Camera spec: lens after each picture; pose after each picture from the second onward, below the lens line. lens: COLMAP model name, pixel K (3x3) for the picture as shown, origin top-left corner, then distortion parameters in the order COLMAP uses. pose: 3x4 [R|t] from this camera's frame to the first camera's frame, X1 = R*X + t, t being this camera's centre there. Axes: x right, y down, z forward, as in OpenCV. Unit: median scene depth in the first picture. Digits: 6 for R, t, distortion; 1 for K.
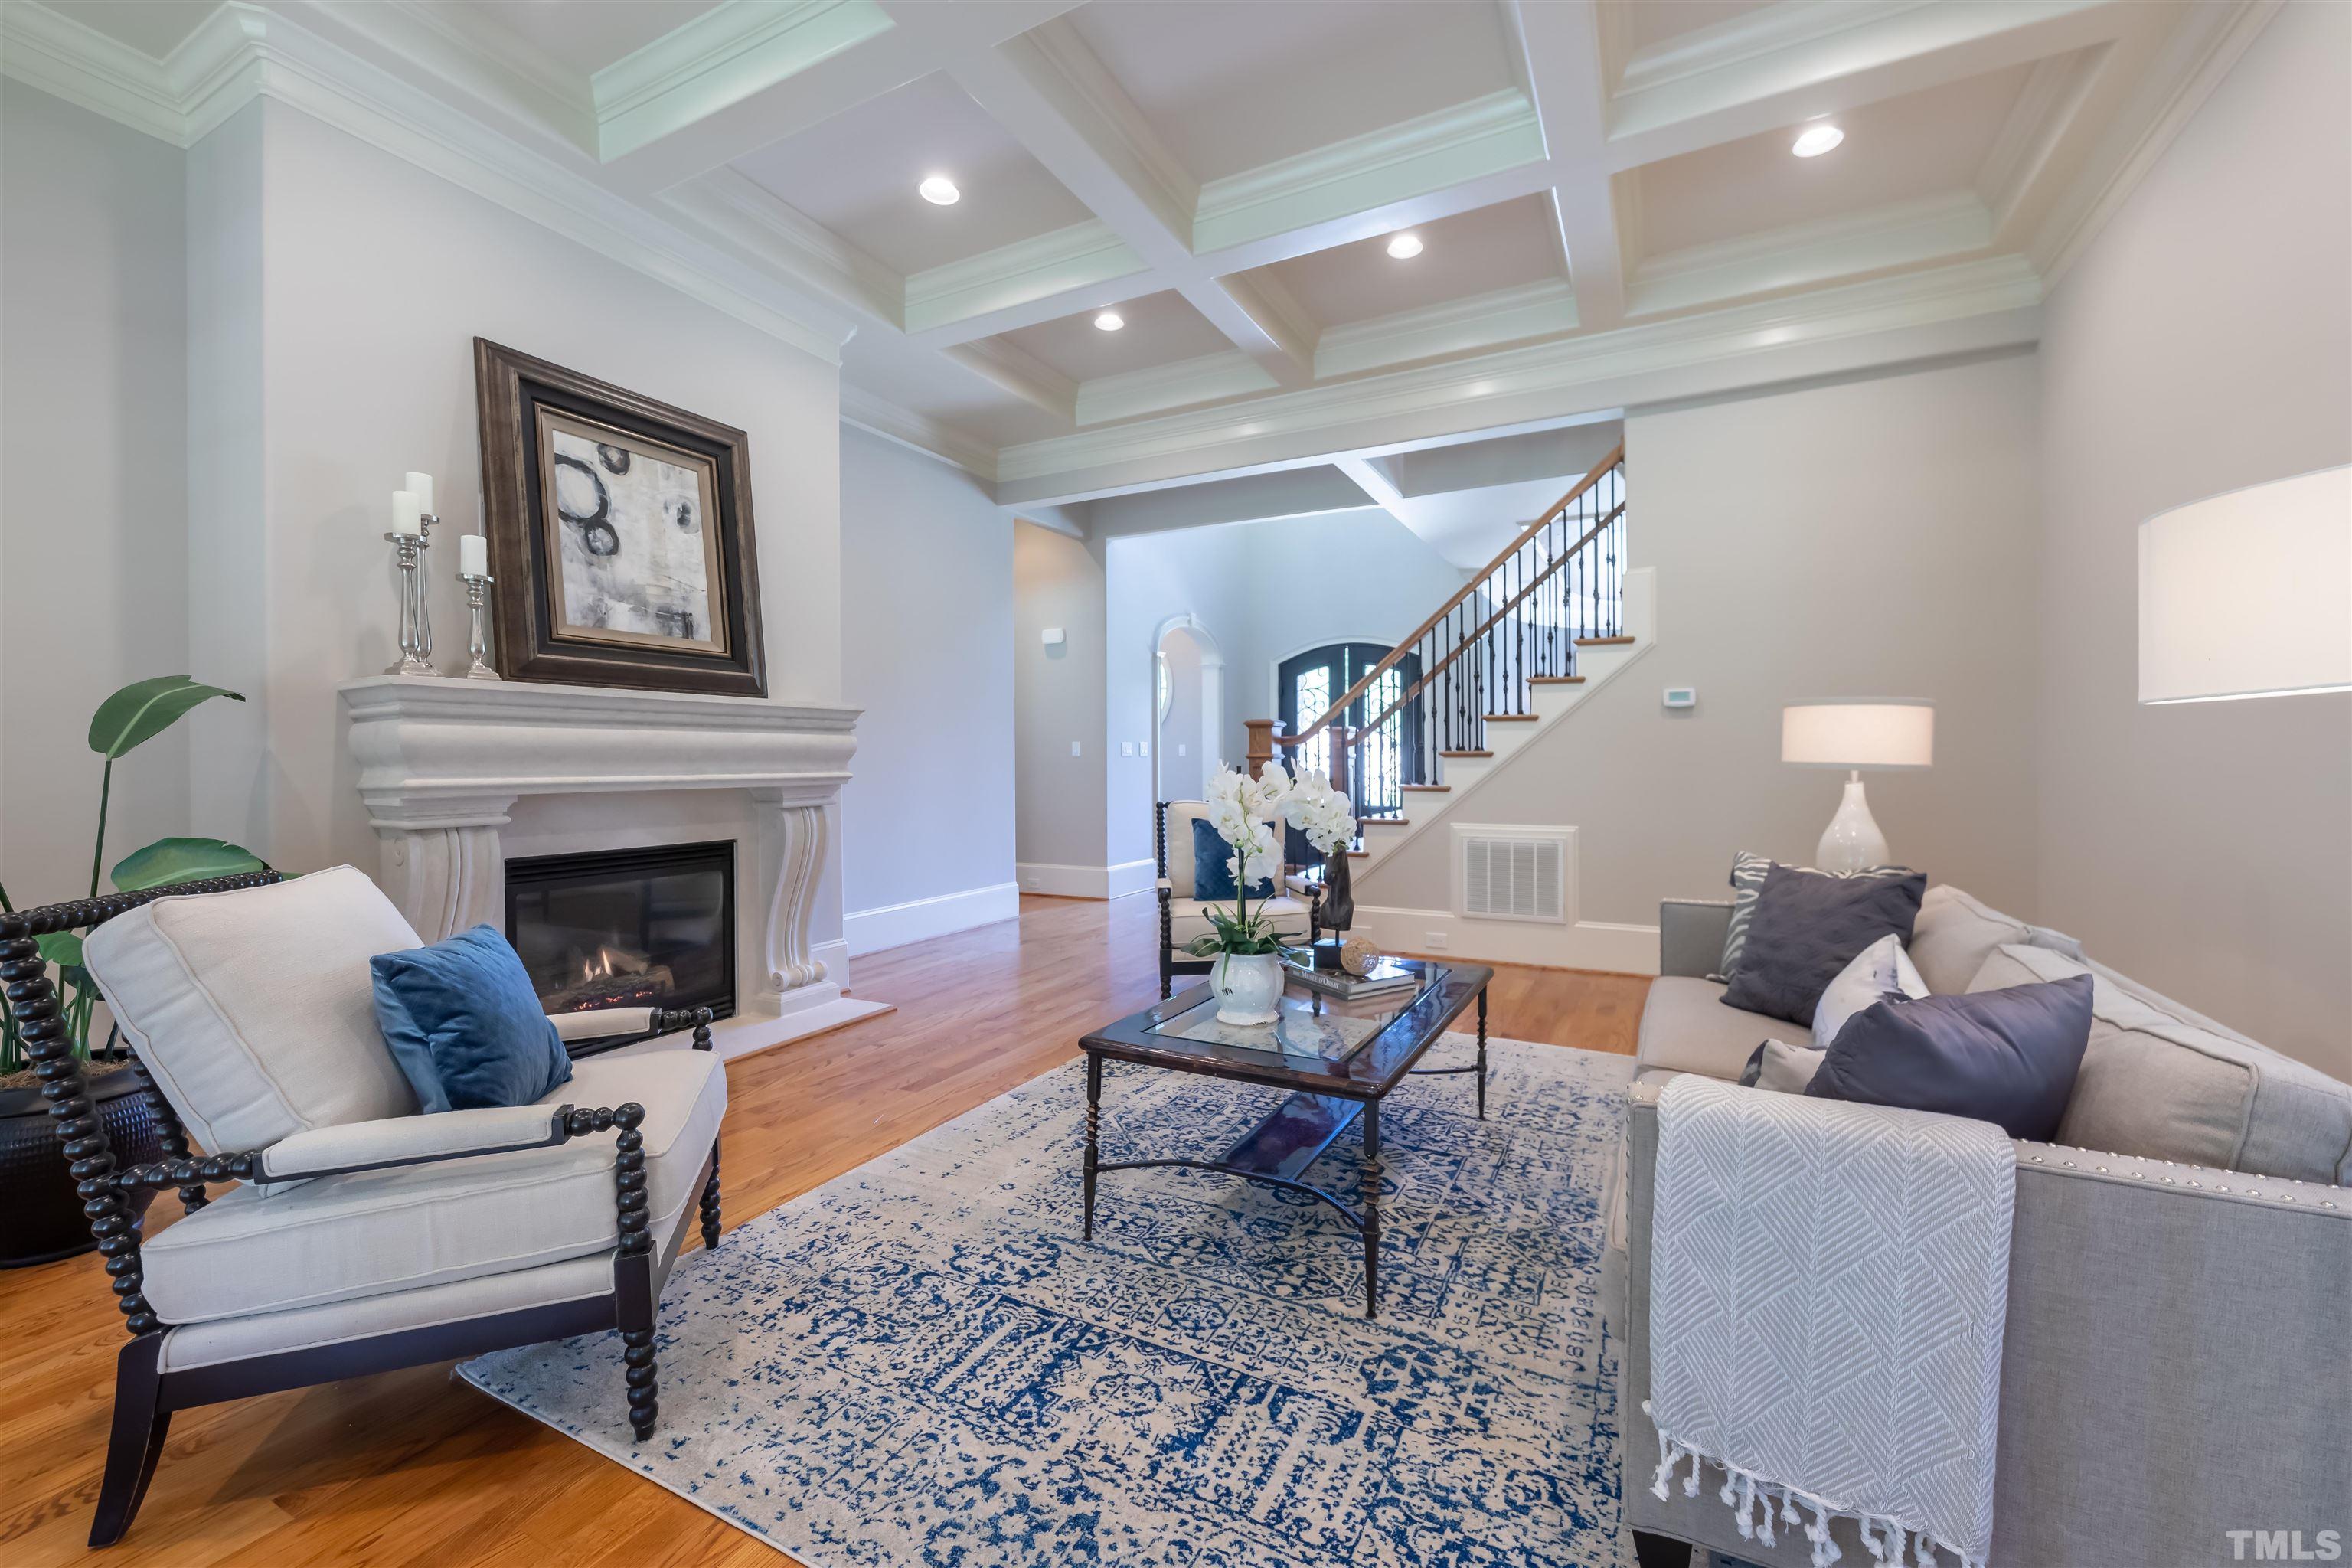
lens RADIAL K [[949.3, 0, 1200.0], [0, 949.3, 770.3], [0, 0, 1]] dist [0.005360, -0.000824]
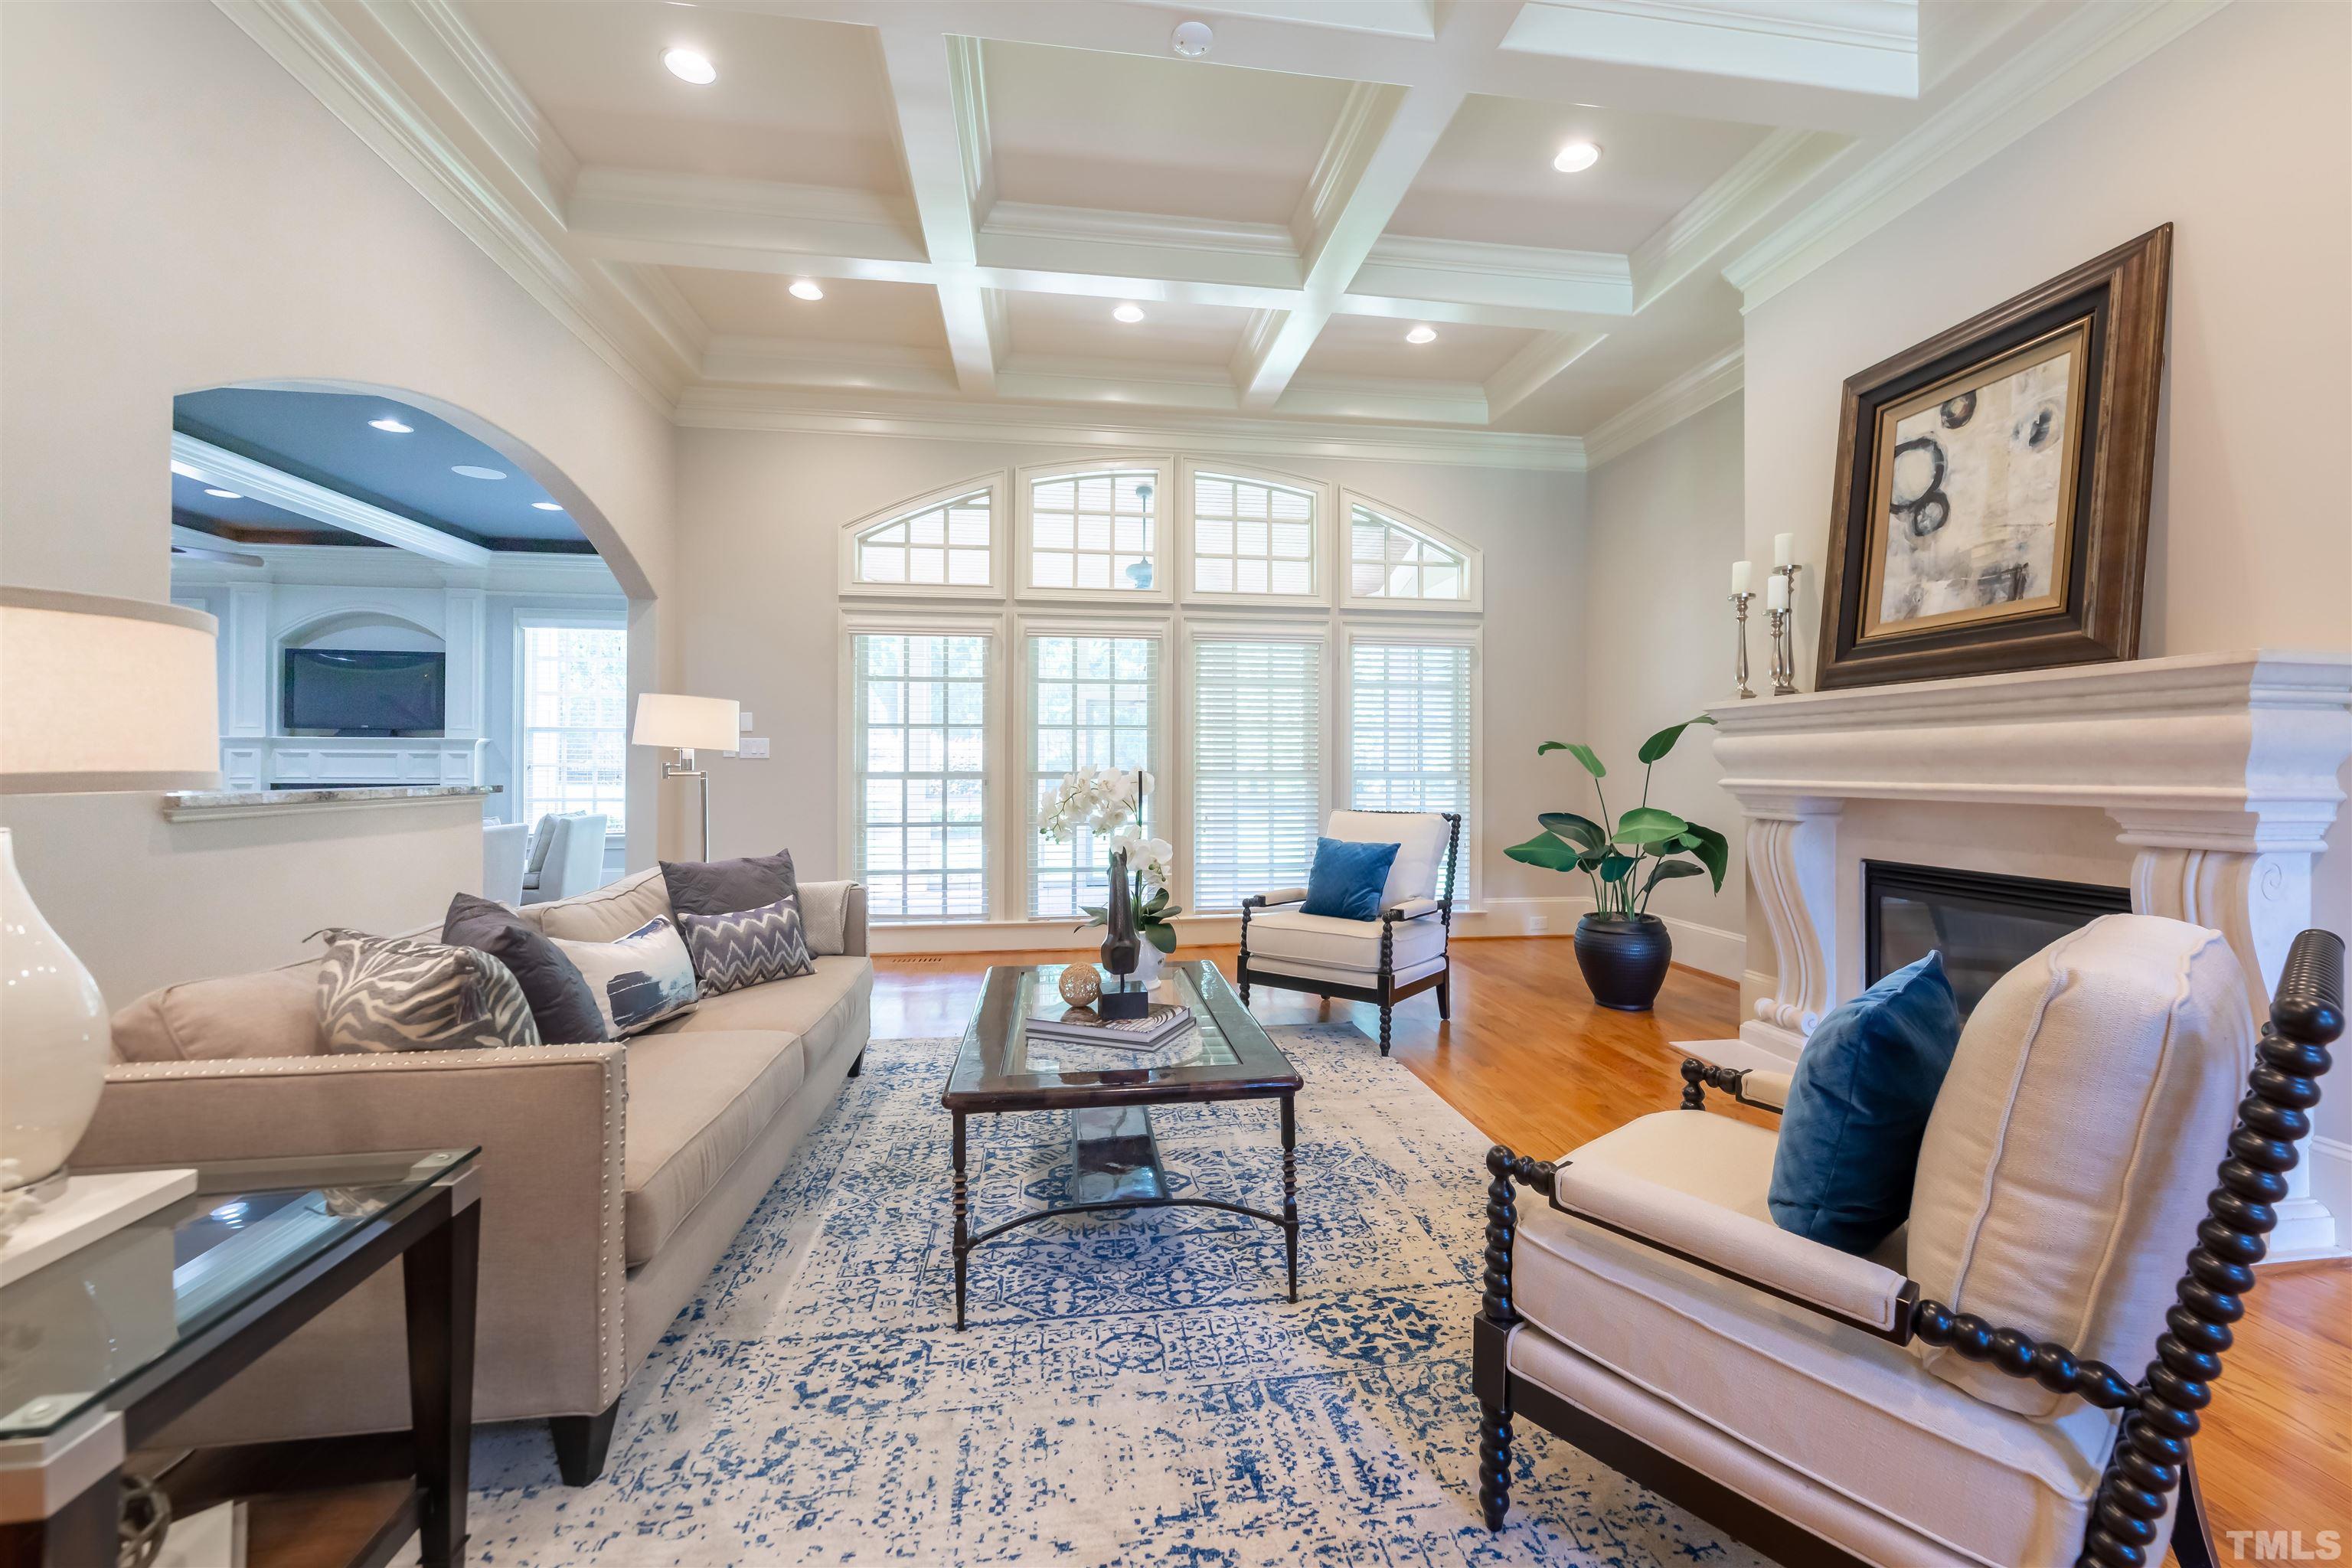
lens RADIAL K [[949.3, 0, 1184.7], [0, 949.3, 768.4], [0, 0, 1]] dist [0.005360, -0.000824]
pose [[-0.822674, 0.000906, -0.568513, 0.441307], [-0.006585, 0.999916, 0.011124, -0.012450], [0.568475, 0.012895, -0.822599, 1.323704]]
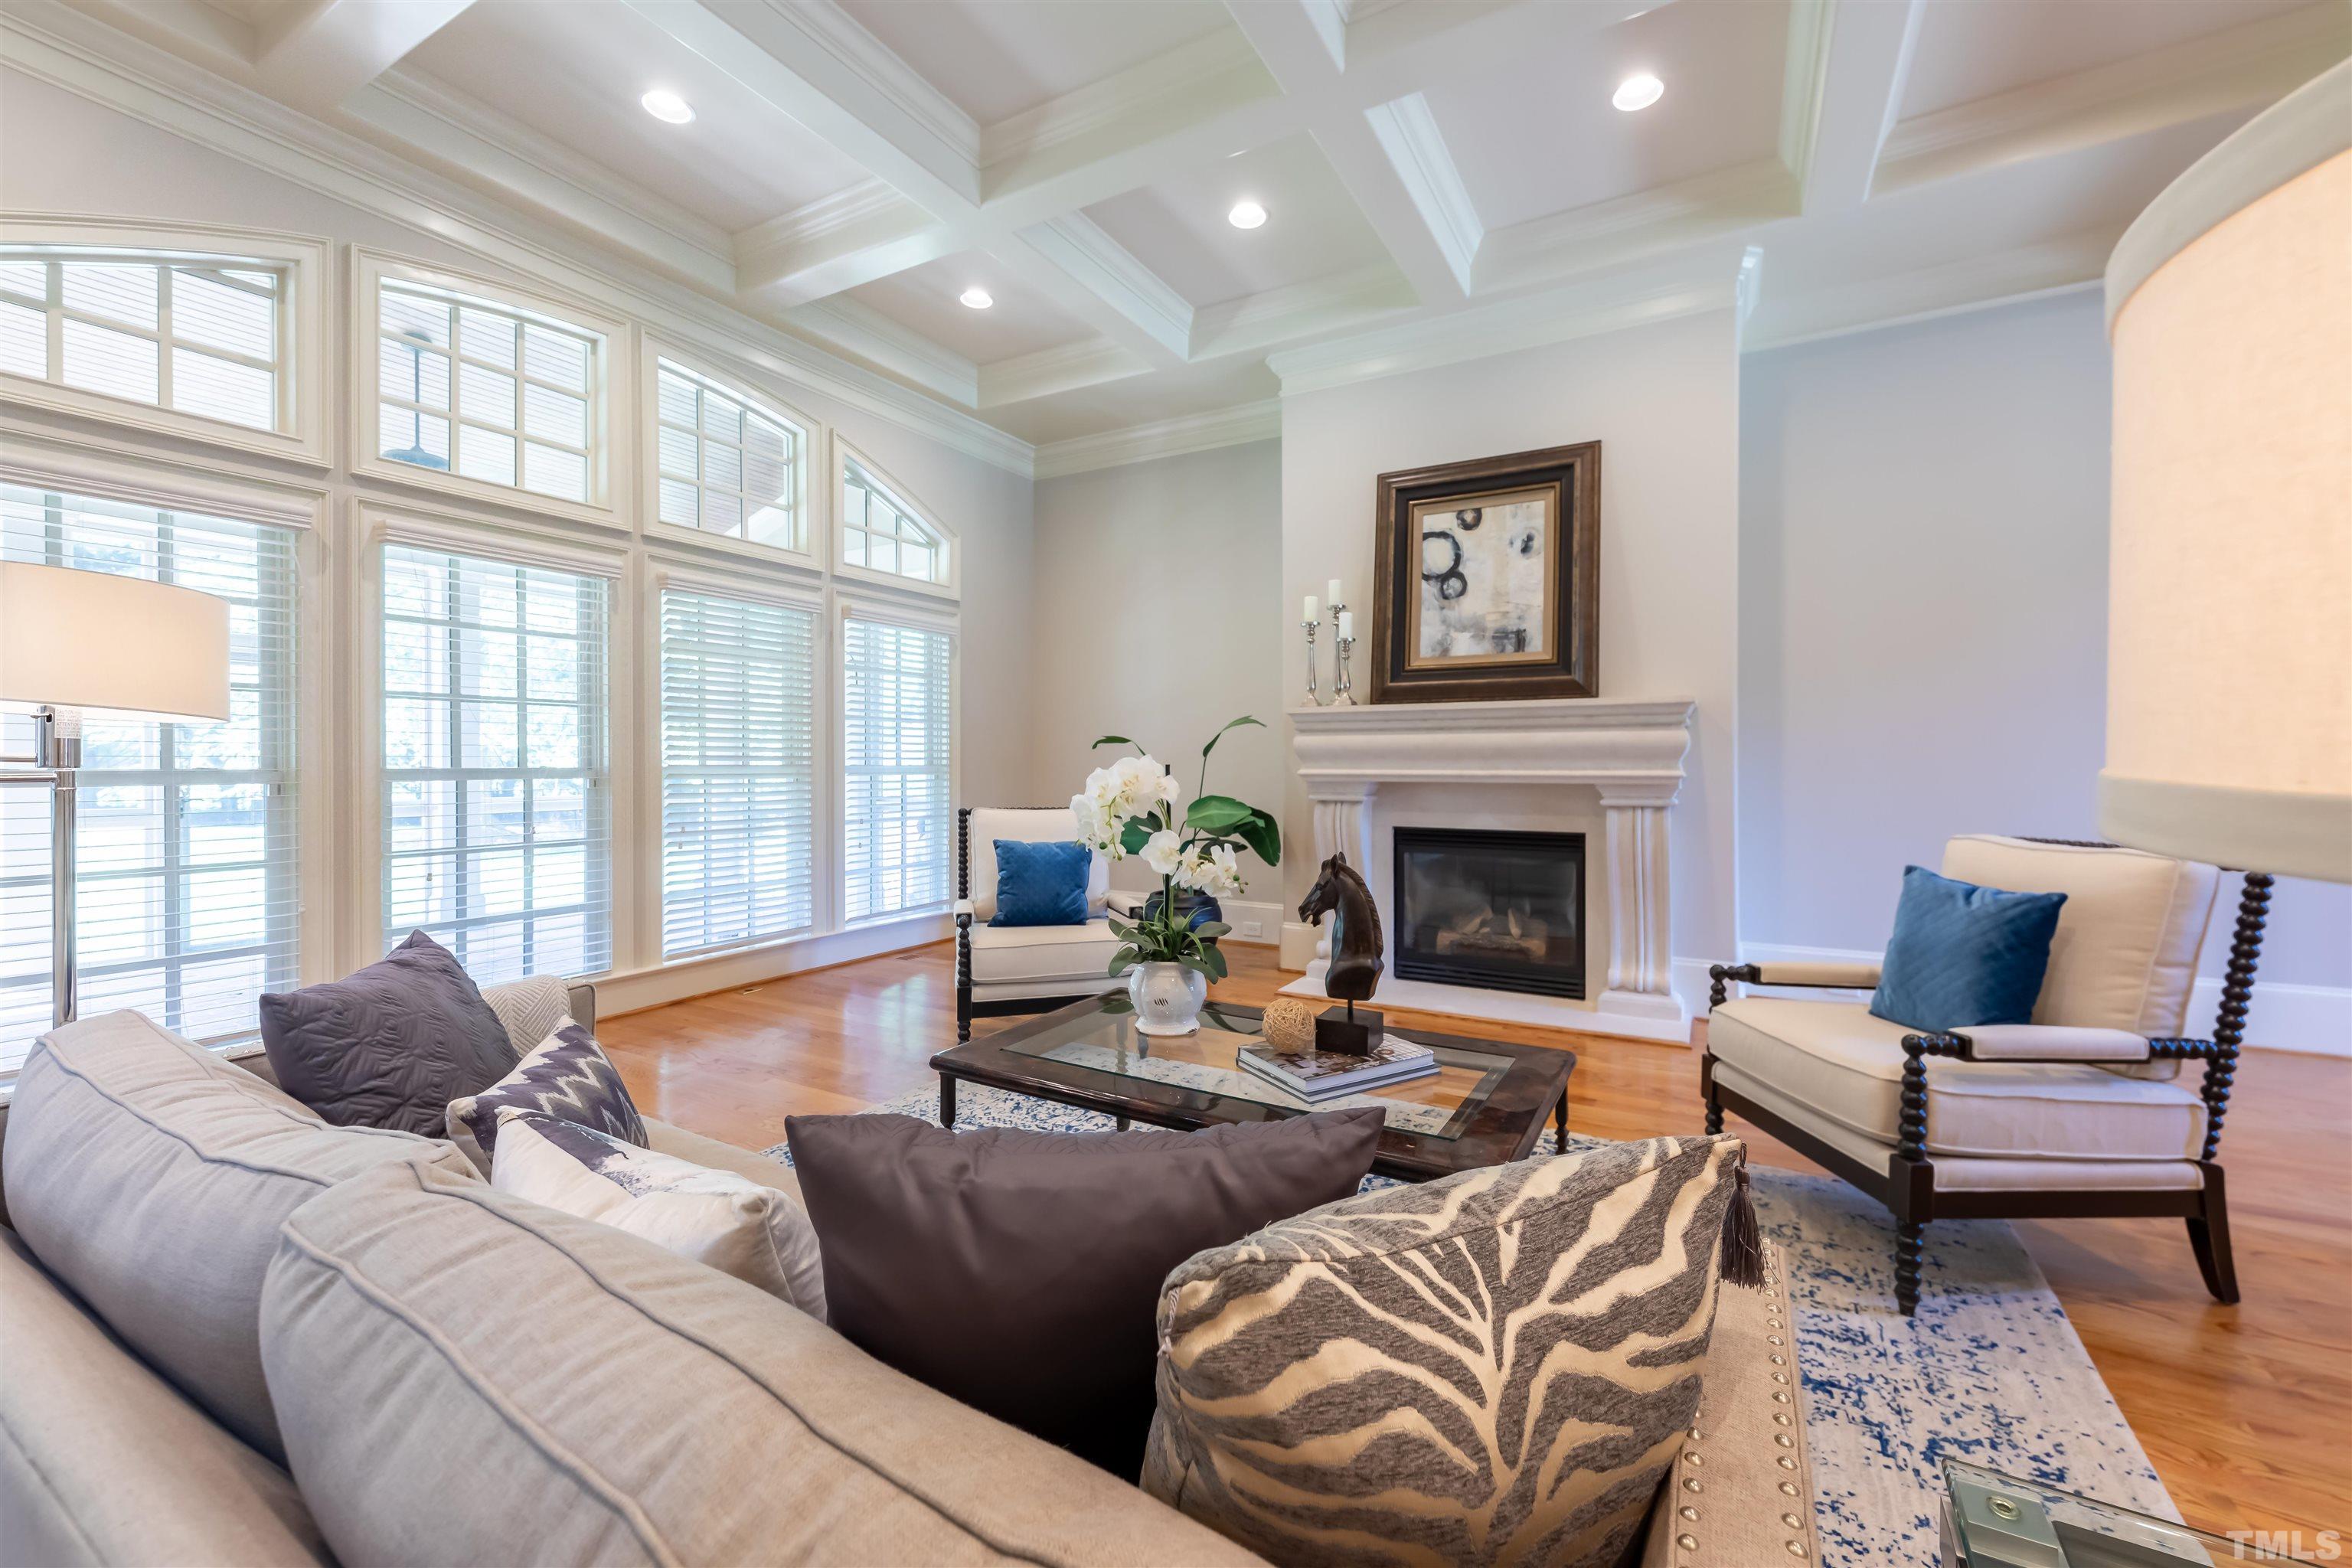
lens RADIAL K [[949.3, 0, 1193.4], [0, 949.3, 765.2], [0, 0, 1]] dist [0.005360, -0.000824]
pose [[-0.049333, 0.004196, -0.998774, 0.664714], [-0.010851, 0.999930, 0.004737, -0.003622], [0.998723, 0.011072, -0.049284, 0.707927]]
